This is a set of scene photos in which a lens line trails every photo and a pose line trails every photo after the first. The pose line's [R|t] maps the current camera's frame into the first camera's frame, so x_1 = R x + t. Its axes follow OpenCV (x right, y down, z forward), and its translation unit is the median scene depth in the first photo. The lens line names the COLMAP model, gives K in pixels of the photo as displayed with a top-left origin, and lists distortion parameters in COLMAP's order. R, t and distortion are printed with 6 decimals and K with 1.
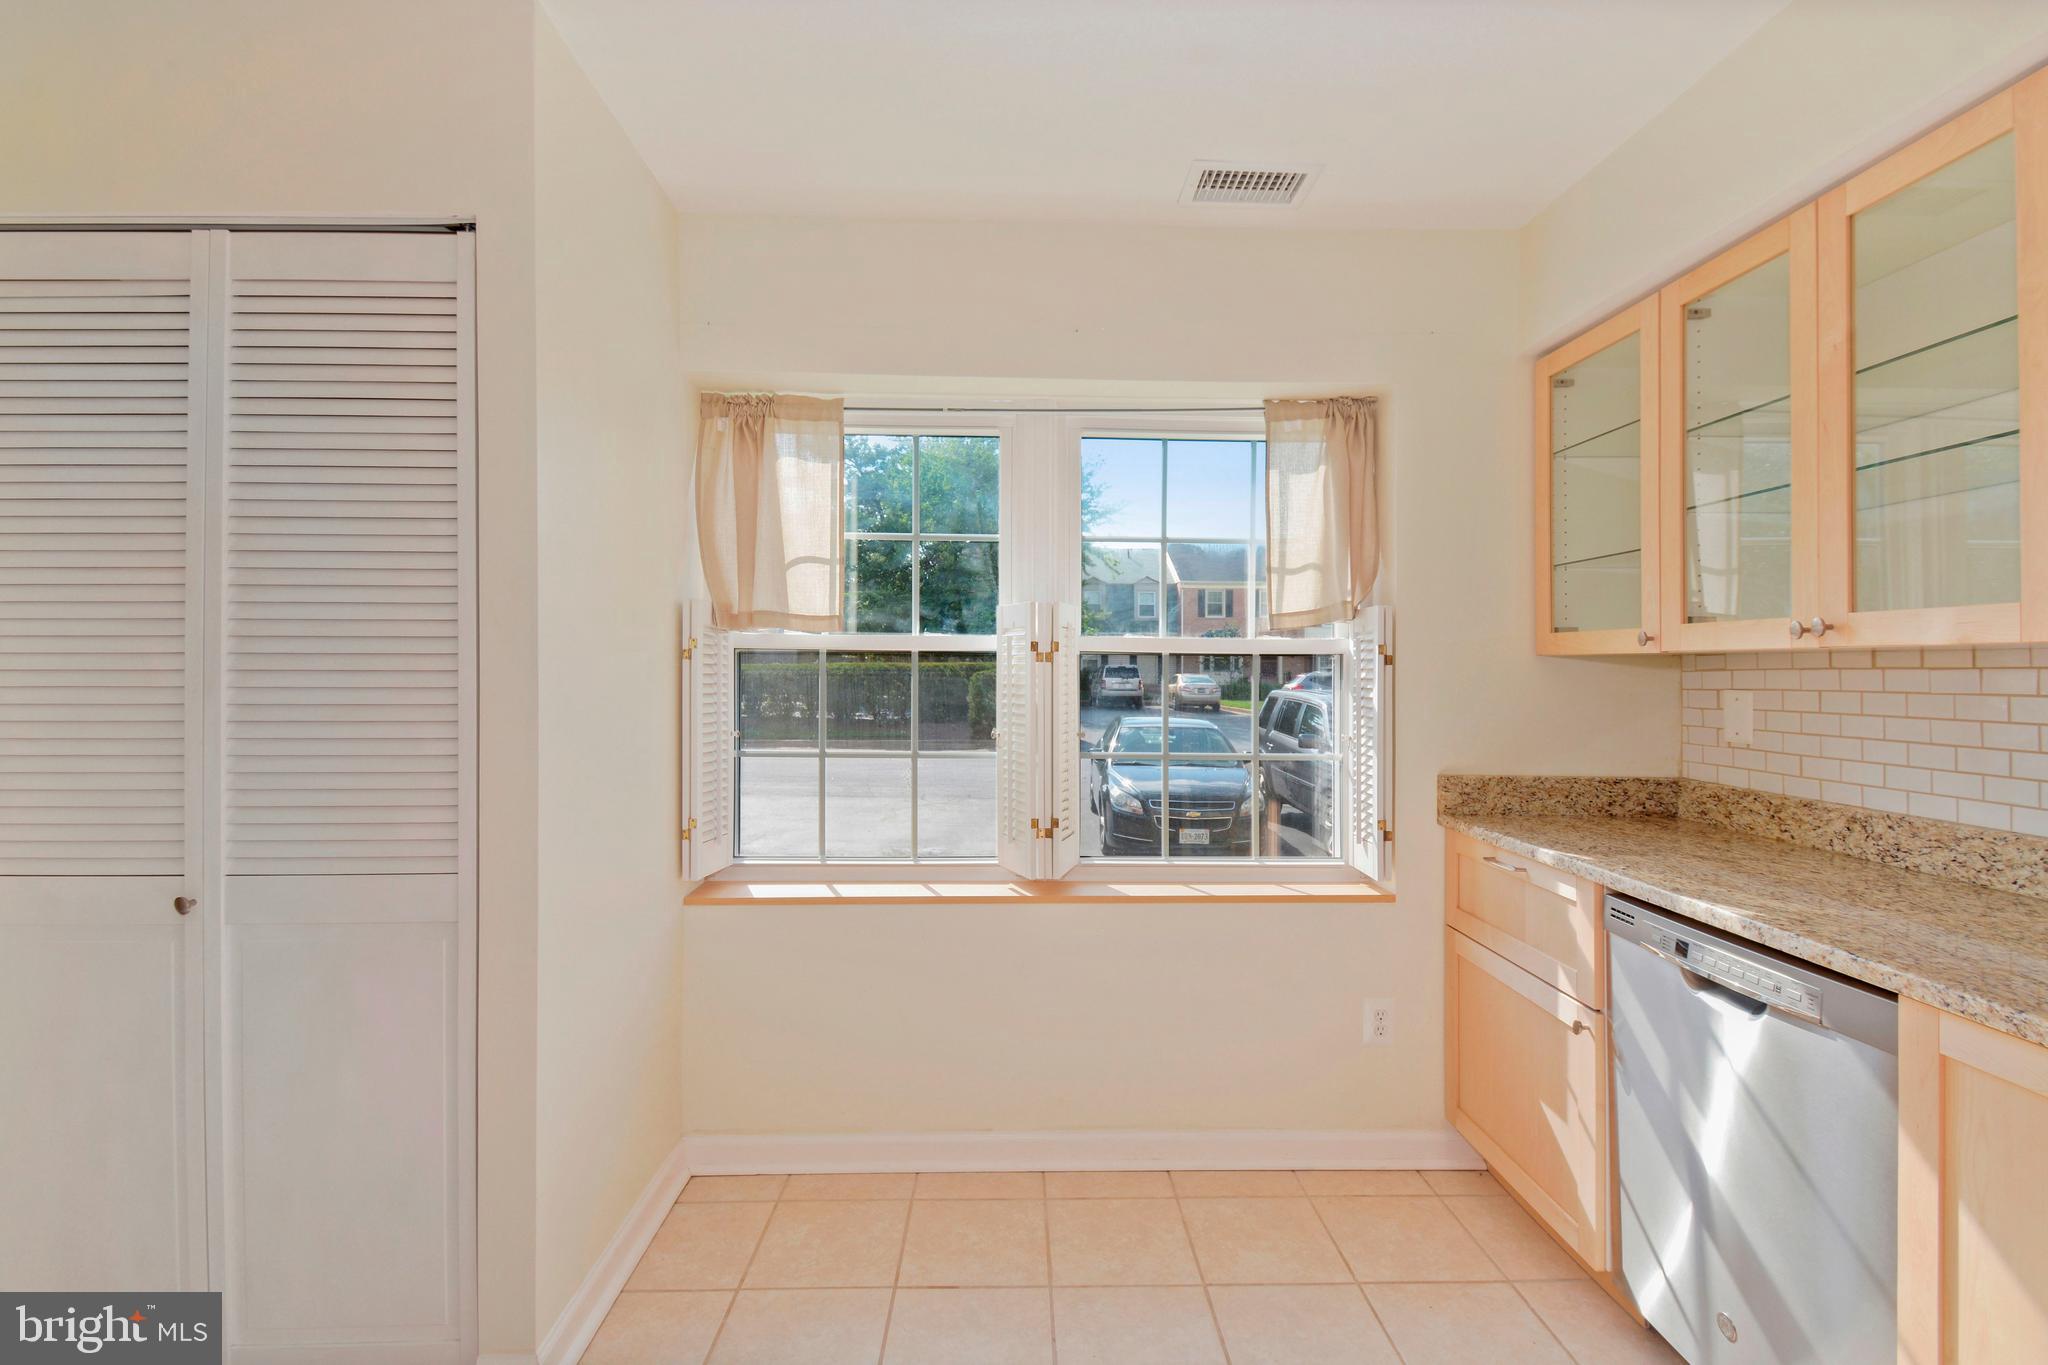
lens RADIAL K [[929.5, 0, 1039.7], [0, 929.5, 676.2], [0, 0, 1]] dist [0.012252, -0.007058]
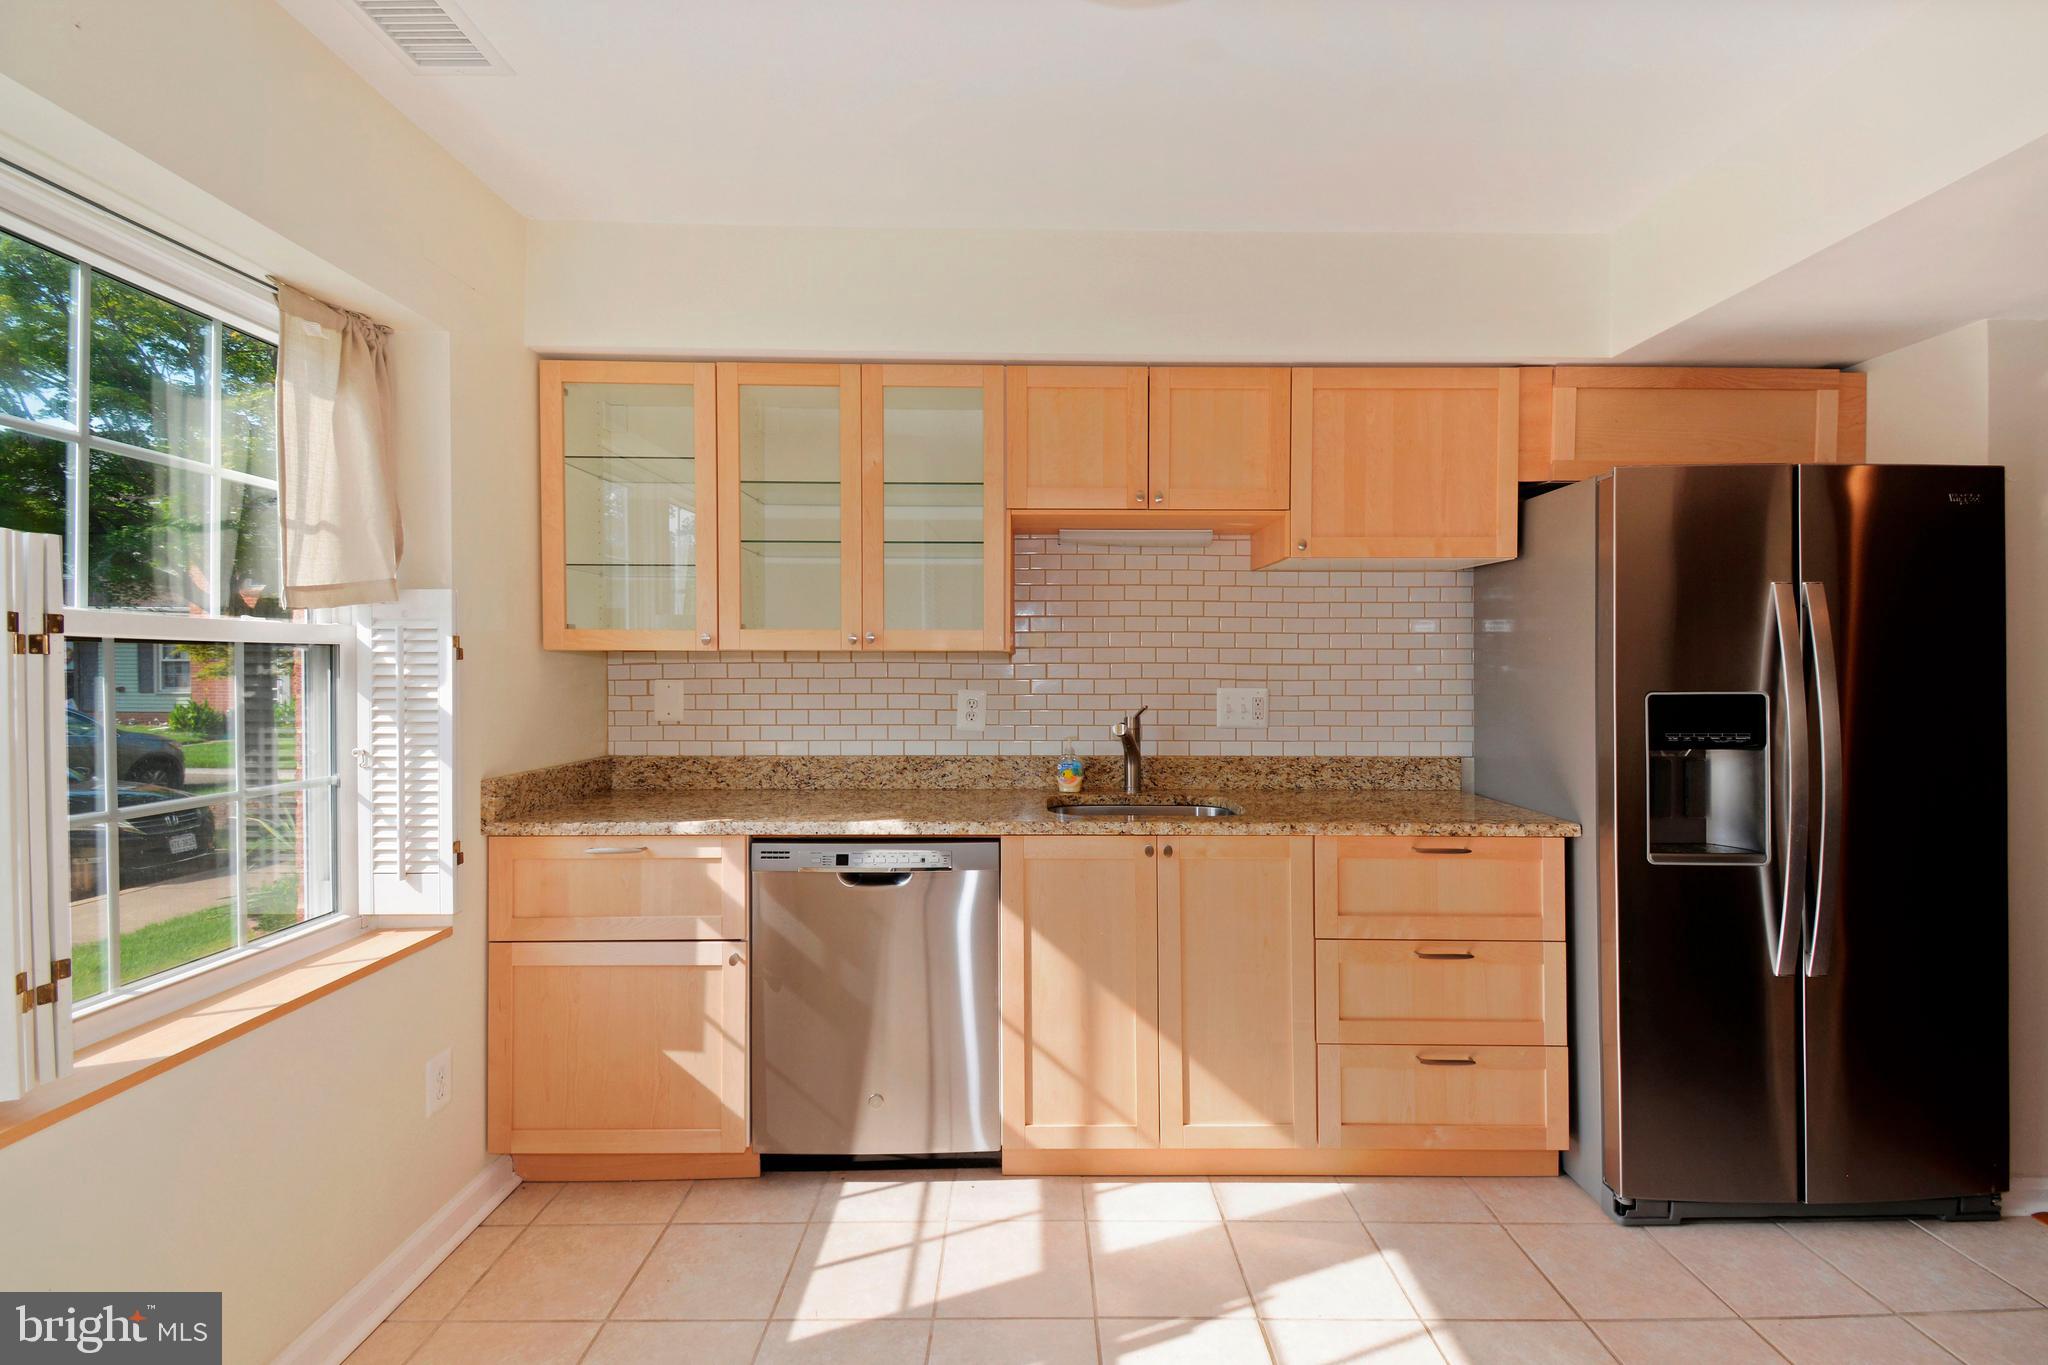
lens RADIAL K [[929.5, 0, 1028.0], [0, 929.5, 668.3], [0, 0, 1]] dist [0.012252, -0.007058]
pose [[0.019949, -0.008880, 0.999762, -0.564181], [0.007750, 0.999932, 0.008727, -0.008539], [-0.999771, 0.007574, 0.020016, 0.538245]]
